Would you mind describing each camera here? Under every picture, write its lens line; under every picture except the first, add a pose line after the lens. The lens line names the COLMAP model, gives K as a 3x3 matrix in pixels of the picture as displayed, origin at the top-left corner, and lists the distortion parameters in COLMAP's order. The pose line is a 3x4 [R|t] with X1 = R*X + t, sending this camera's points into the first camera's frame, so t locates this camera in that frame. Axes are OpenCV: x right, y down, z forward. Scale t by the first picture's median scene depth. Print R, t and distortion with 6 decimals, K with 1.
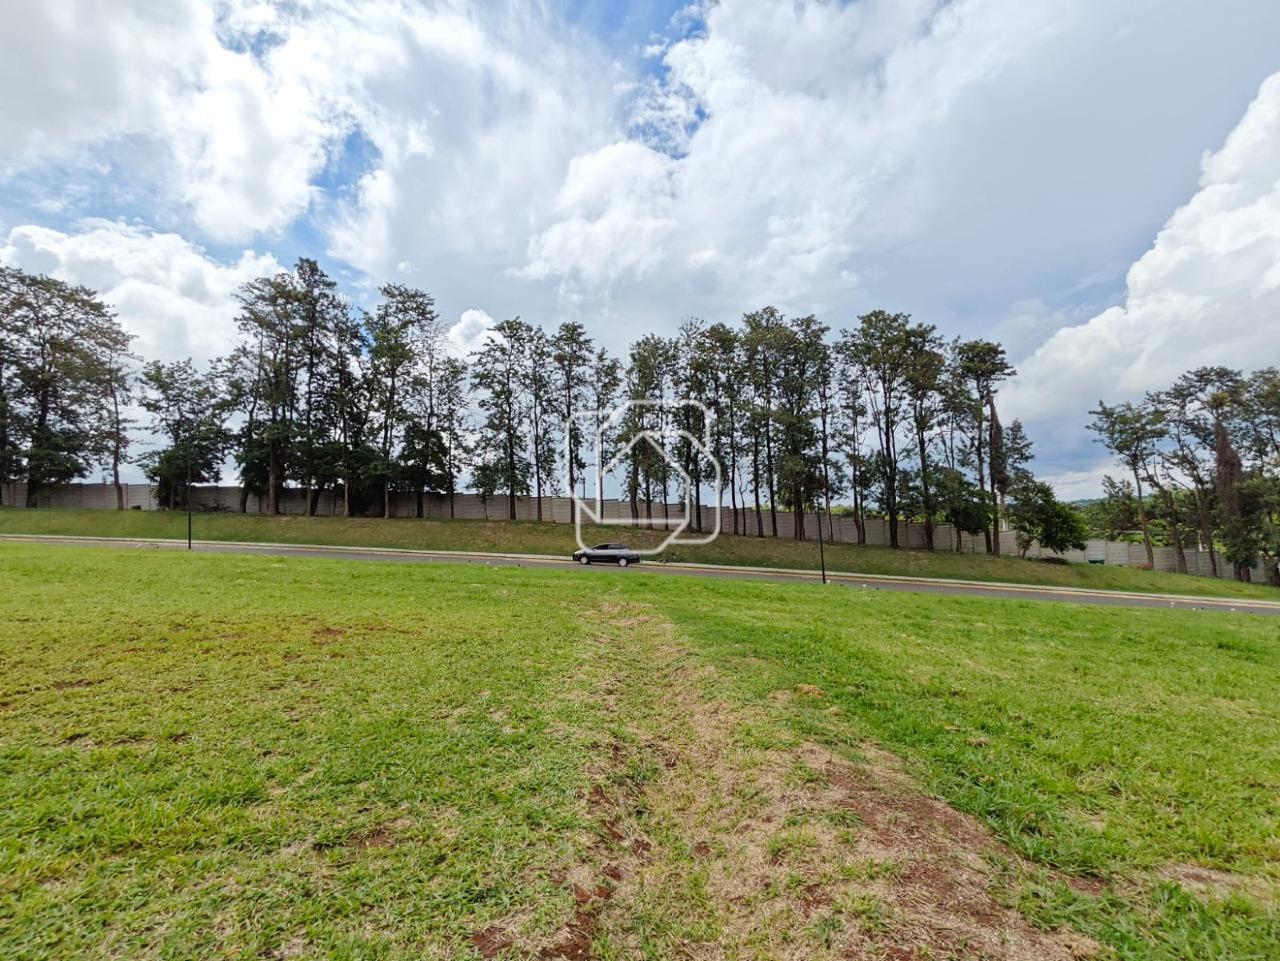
lens RADIAL K [[595.3, 0, 634.1], [0, 595.3, 481.6], [0, 0, 1]] dist [0.001865, 0.005188]
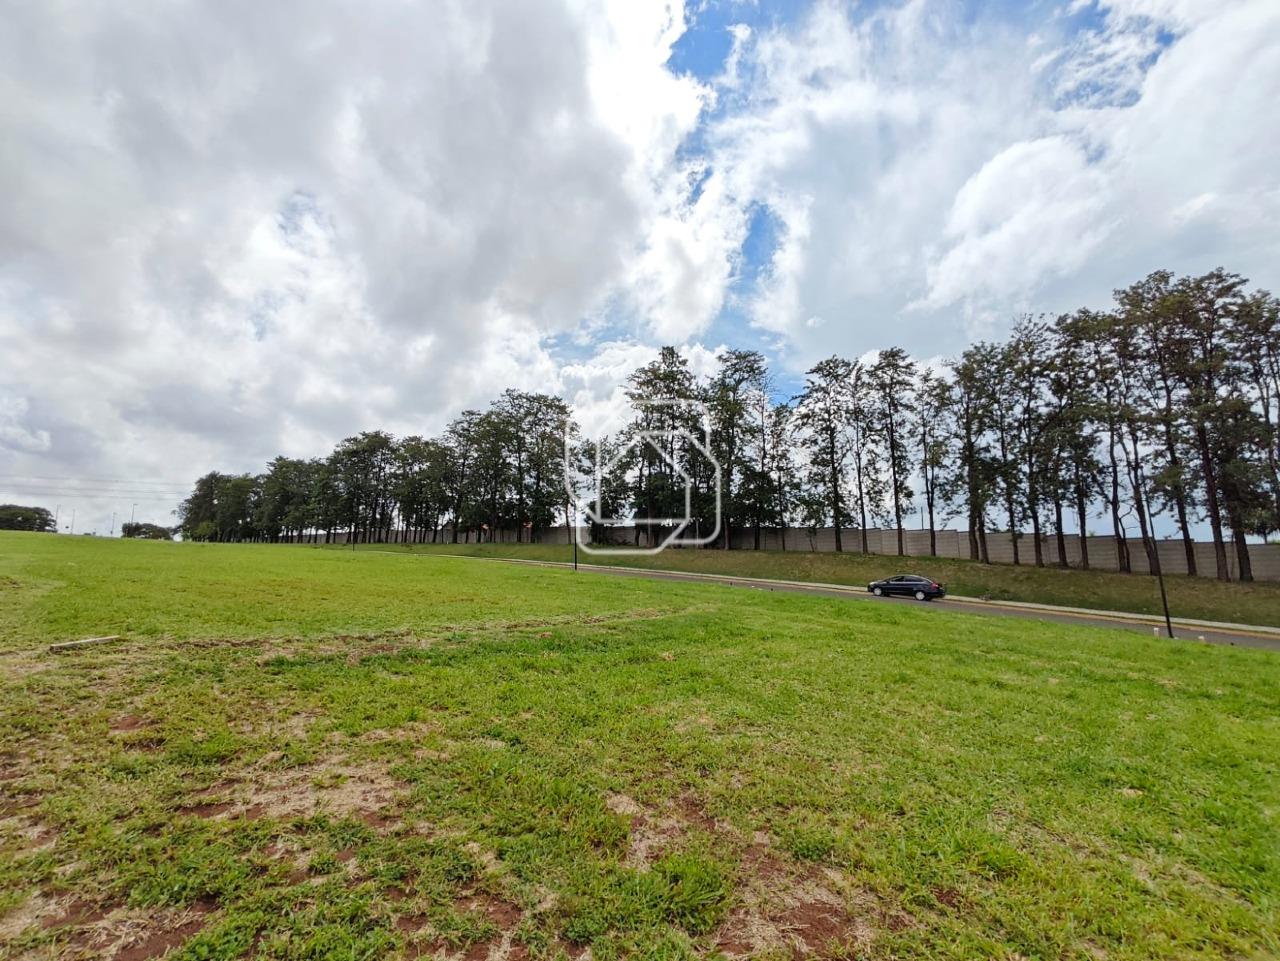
lens RADIAL K [[595.3, 0, 648.2], [0, 595.3, 456.1], [0, 0, 1]] dist [0.001865, 0.005188]
pose [[0.767873, -0.101924, -0.632441, 0.197572], [0.031941, 0.992125, -0.121110, 0.014278], [0.639805, 0.072796, 0.765082, 0.005770]]
